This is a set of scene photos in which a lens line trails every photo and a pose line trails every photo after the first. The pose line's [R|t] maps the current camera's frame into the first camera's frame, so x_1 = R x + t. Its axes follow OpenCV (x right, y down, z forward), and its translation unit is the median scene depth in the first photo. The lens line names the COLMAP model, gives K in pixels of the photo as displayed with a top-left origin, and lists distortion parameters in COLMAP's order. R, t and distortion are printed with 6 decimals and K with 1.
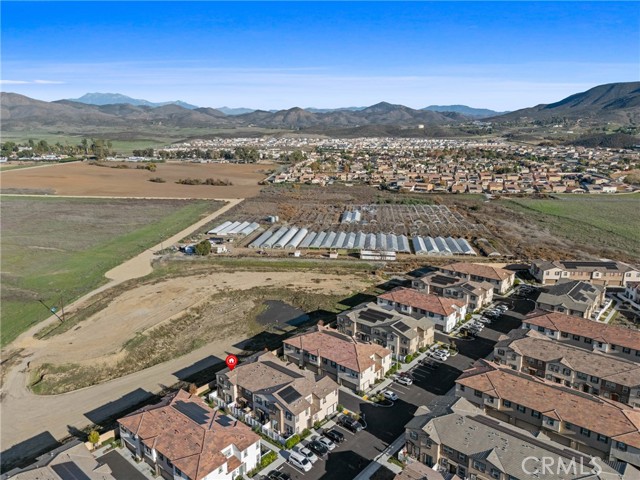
lens RADIAL K [[470.1, 0, 320.0], [0, 470.1, 240.0], [0, 0, 1]] dist [0.093584, -0.101422]
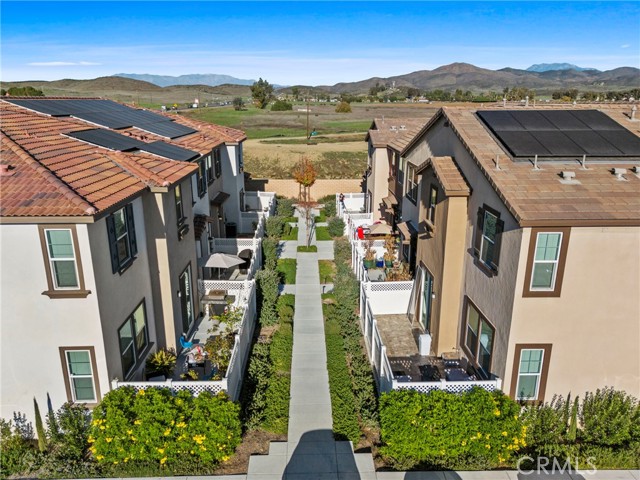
lens RADIAL K [[470.1, 0, 320.0], [0, 470.1, 240.0], [0, 0, 1]] dist [0.093584, -0.101422]
pose [[0.673027, 0.213147, -0.708239, -0.002970], [-0.175328, 0.976259, 0.127197, 0.206313], [0.718536, 0.038567, 0.694419, 0.500470]]
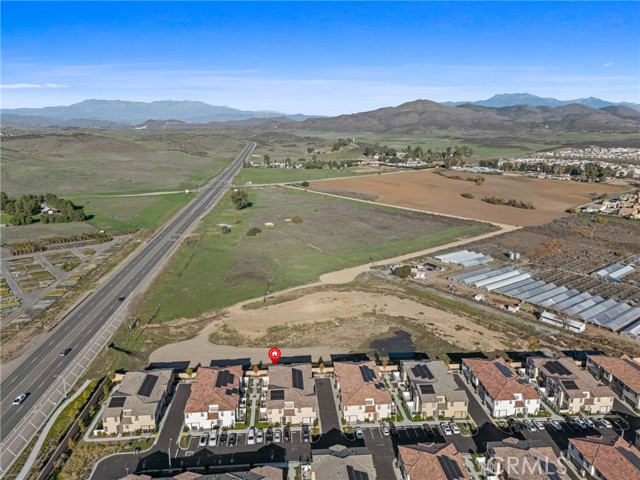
lens RADIAL K [[470.1, 0, 320.0], [0, 470.1, 240.0], [0, 0, 1]] dist [0.093584, -0.101422]
pose [[0.712925, 0.171334, -0.679987, 0.535708], [-0.170414, 0.982954, 0.069003, -0.146145], [0.680218, 0.066685, 0.729970, 0.012040]]
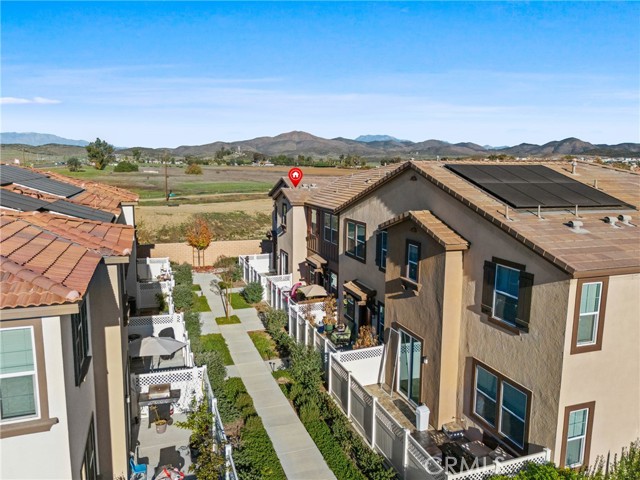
lens RADIAL K [[475.7, 0, 320.0], [0, 475.7, 240.0], [0, 0, 1]] dist [0.077416, -0.074157]
pose [[0.868594, 0.090044, -0.487275, -0.027773], [-0.128824, 0.990573, -0.046587, 0.209927], [0.478486, 0.103238, 0.872005, 0.495500]]
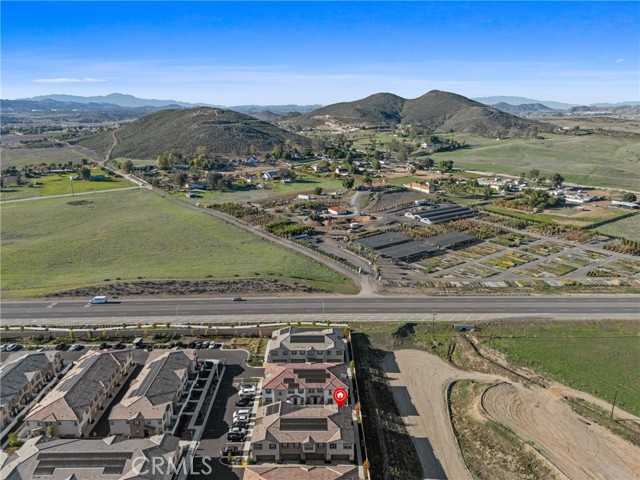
lens RADIAL K [[470.1, 0, 320.0], [0, 470.1, 240.0], [0, 0, 1]] dist [0.093584, -0.101422]
pose [[-0.758232, 0.178248, -0.627145, 0.331027], [-0.149385, 0.888817, 0.433230, -0.387330], [0.634640, 0.422175, -0.647302, 1.010688]]
